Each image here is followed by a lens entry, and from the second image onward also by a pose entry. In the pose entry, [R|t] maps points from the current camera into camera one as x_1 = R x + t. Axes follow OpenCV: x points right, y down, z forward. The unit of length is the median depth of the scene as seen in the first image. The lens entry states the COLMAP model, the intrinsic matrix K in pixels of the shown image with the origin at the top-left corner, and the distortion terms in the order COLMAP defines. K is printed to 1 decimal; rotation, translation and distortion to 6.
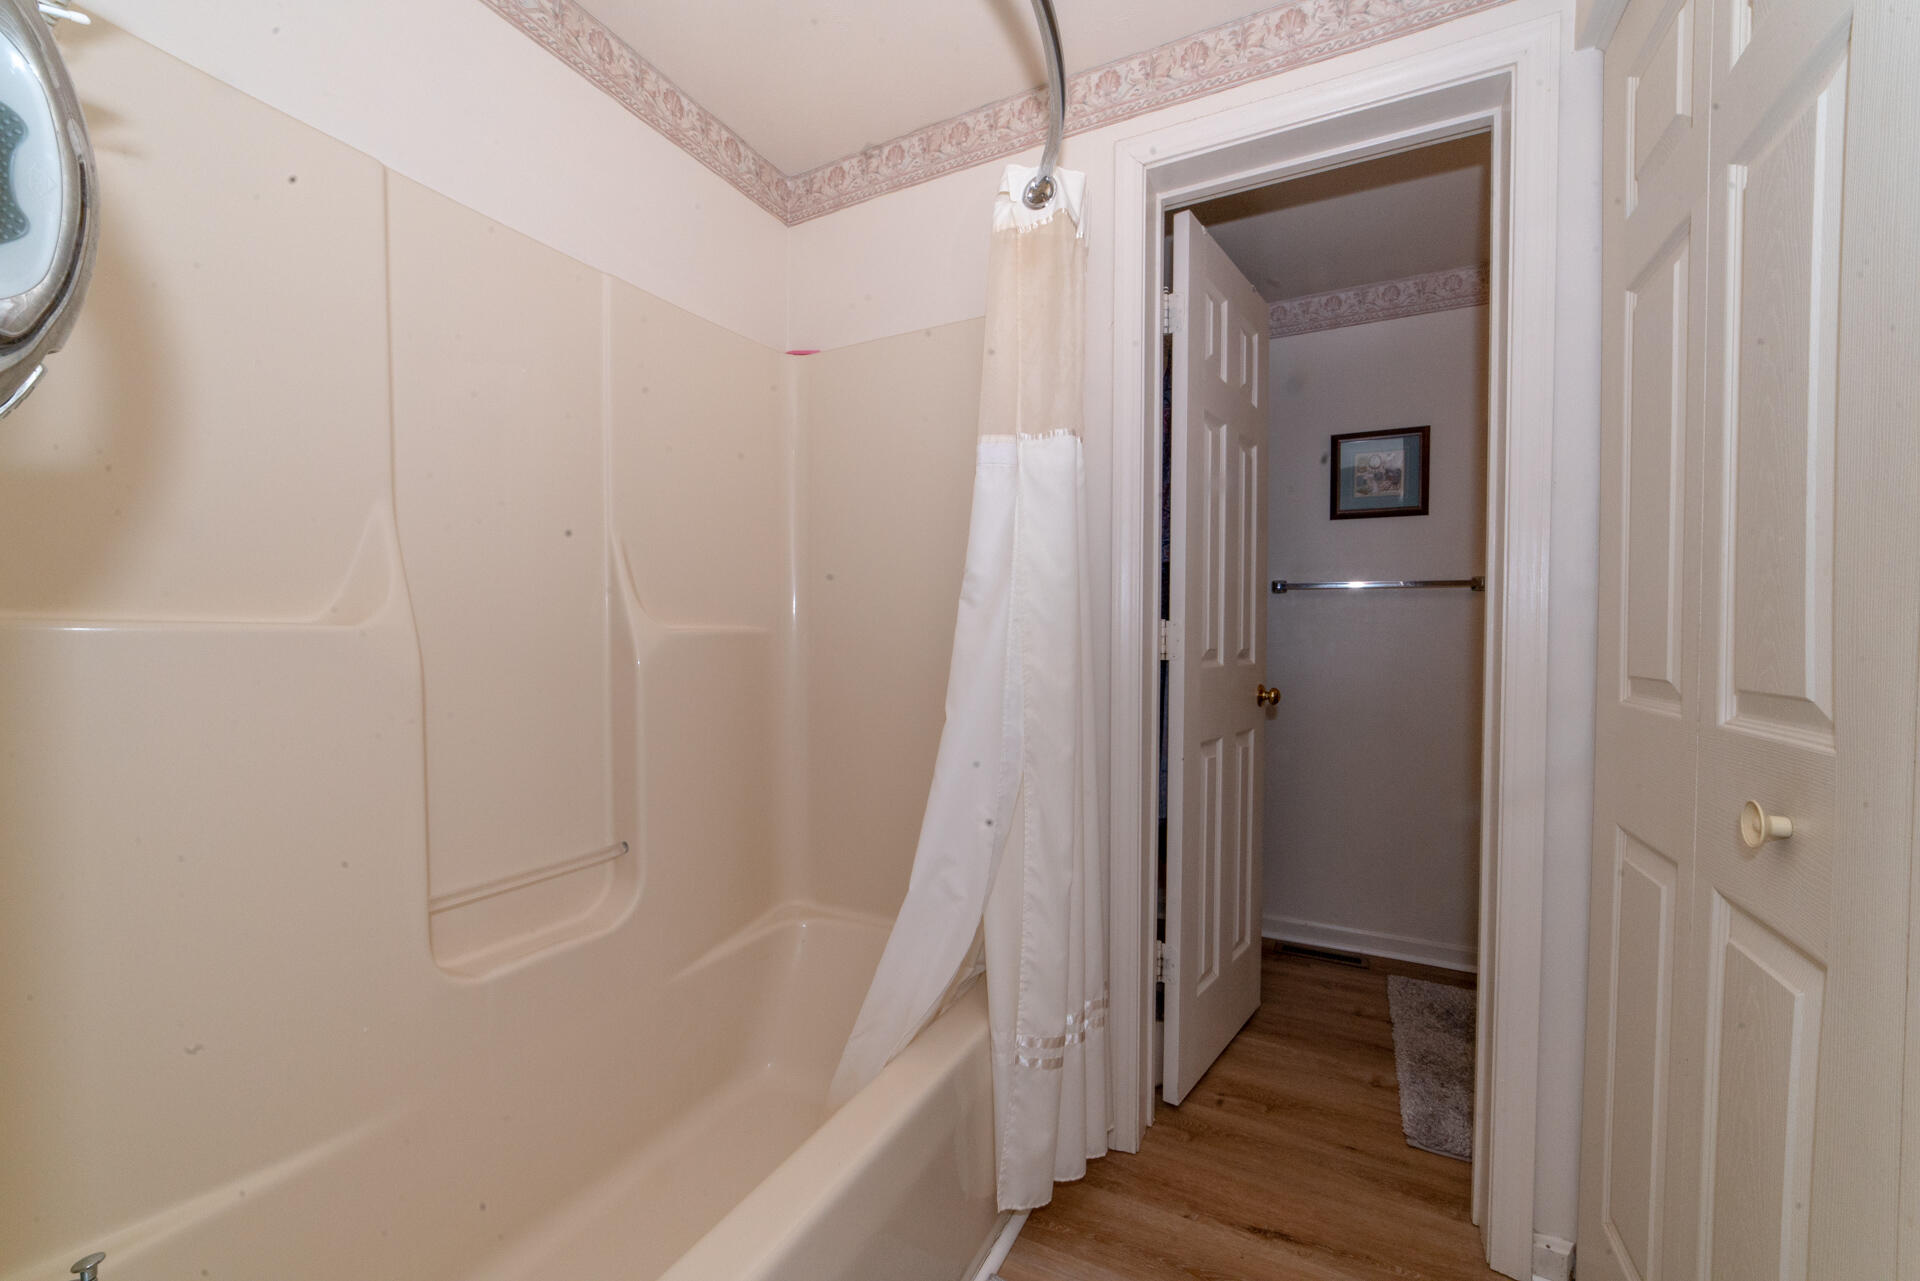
lens RADIAL K [[742.4, 0, 960.9], [0, 742.4, 654.0], [0, 0, 1]] dist [-0.020162, 0.009572]
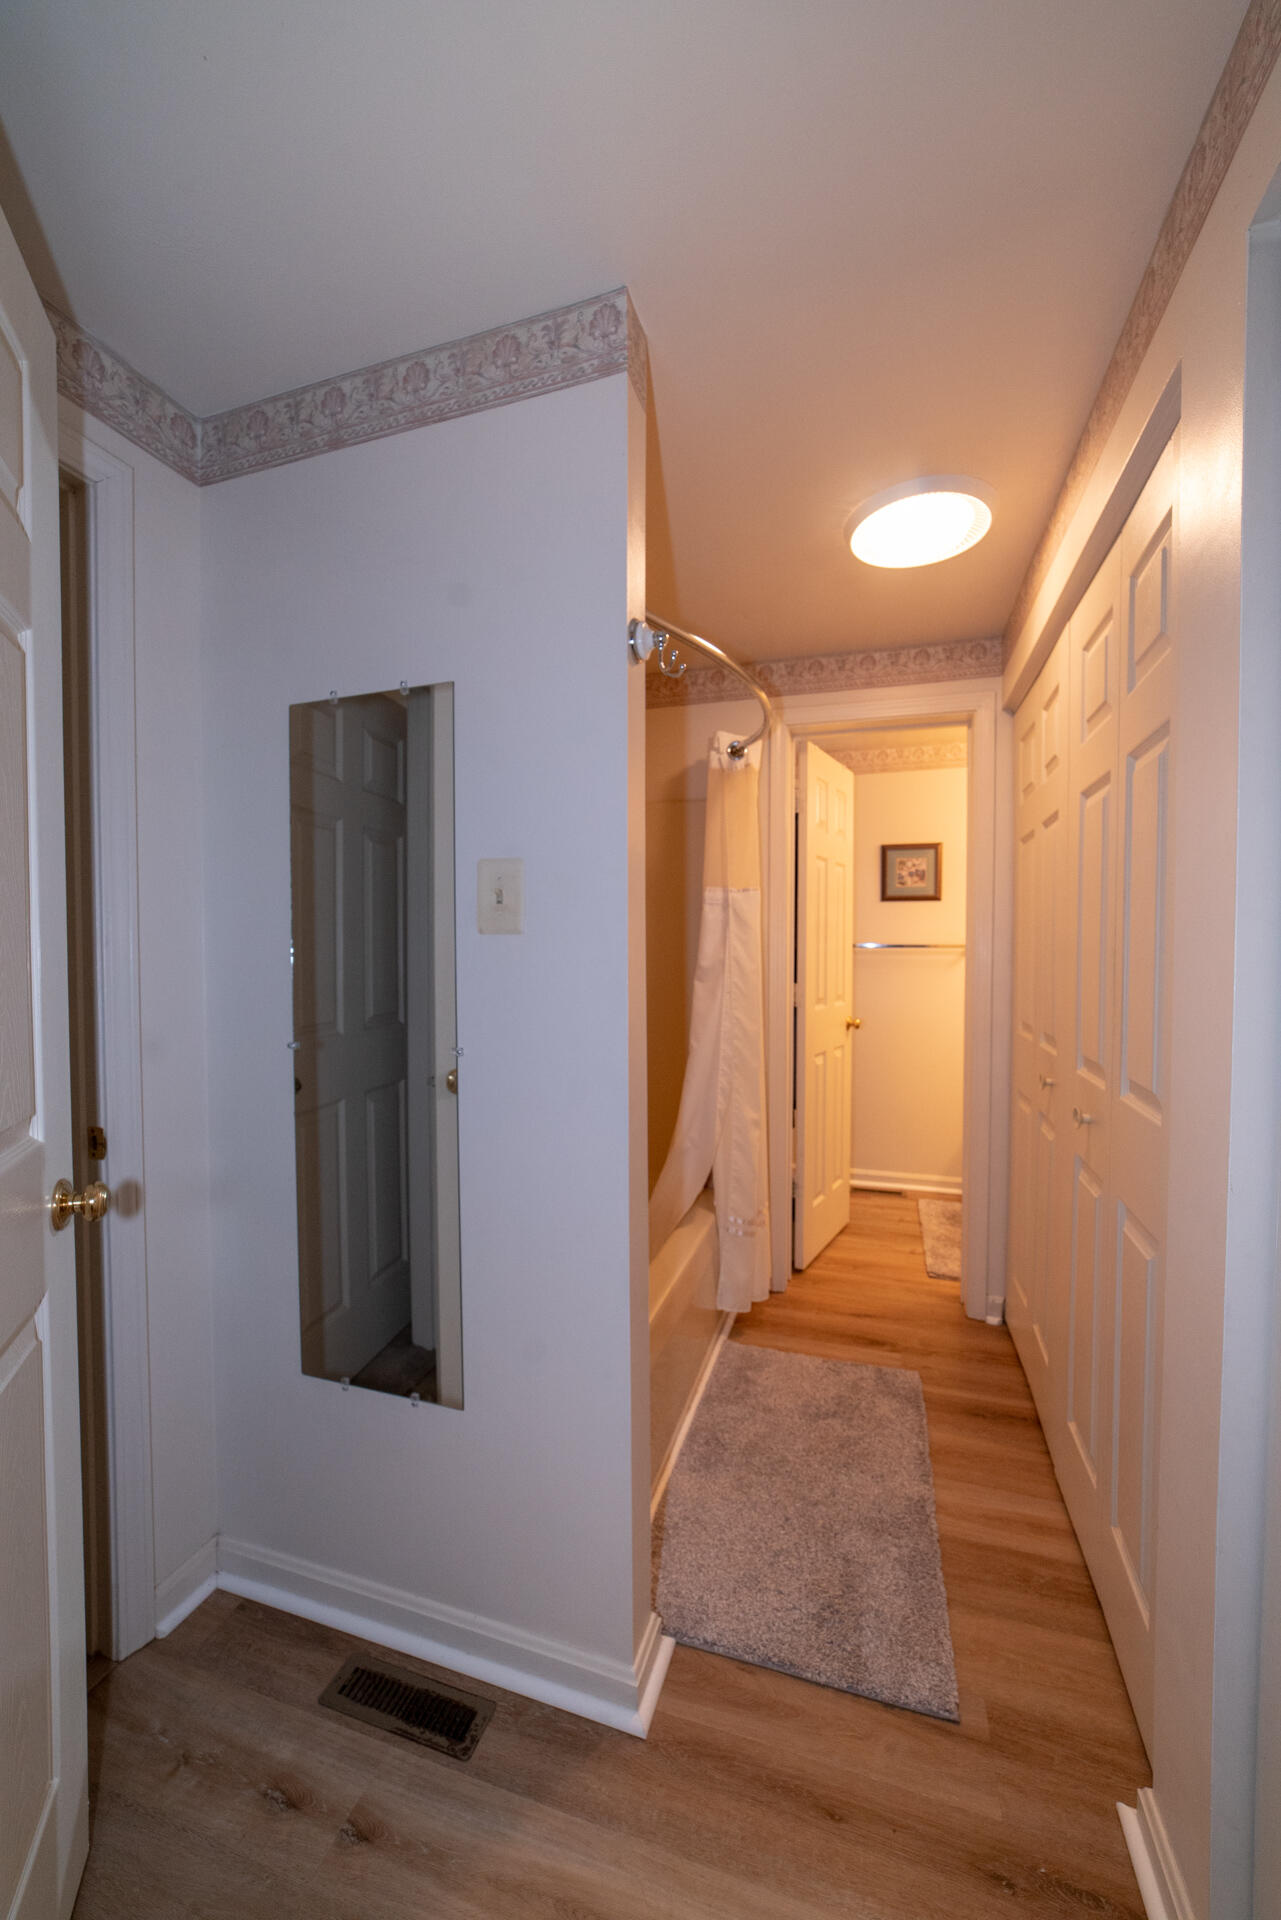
lens RADIAL K [[708.9, 0, 649.6], [0, 708.9, 966.5], [0, 0, 1]] dist [-0.000597, -0.000020]
pose [[0.986679, -0.006604, 0.162542, -0.314402], [0.006176, 0.999976, 0.003137, -0.088529], [-0.162559, -0.002091, 0.986697, -0.543707]]
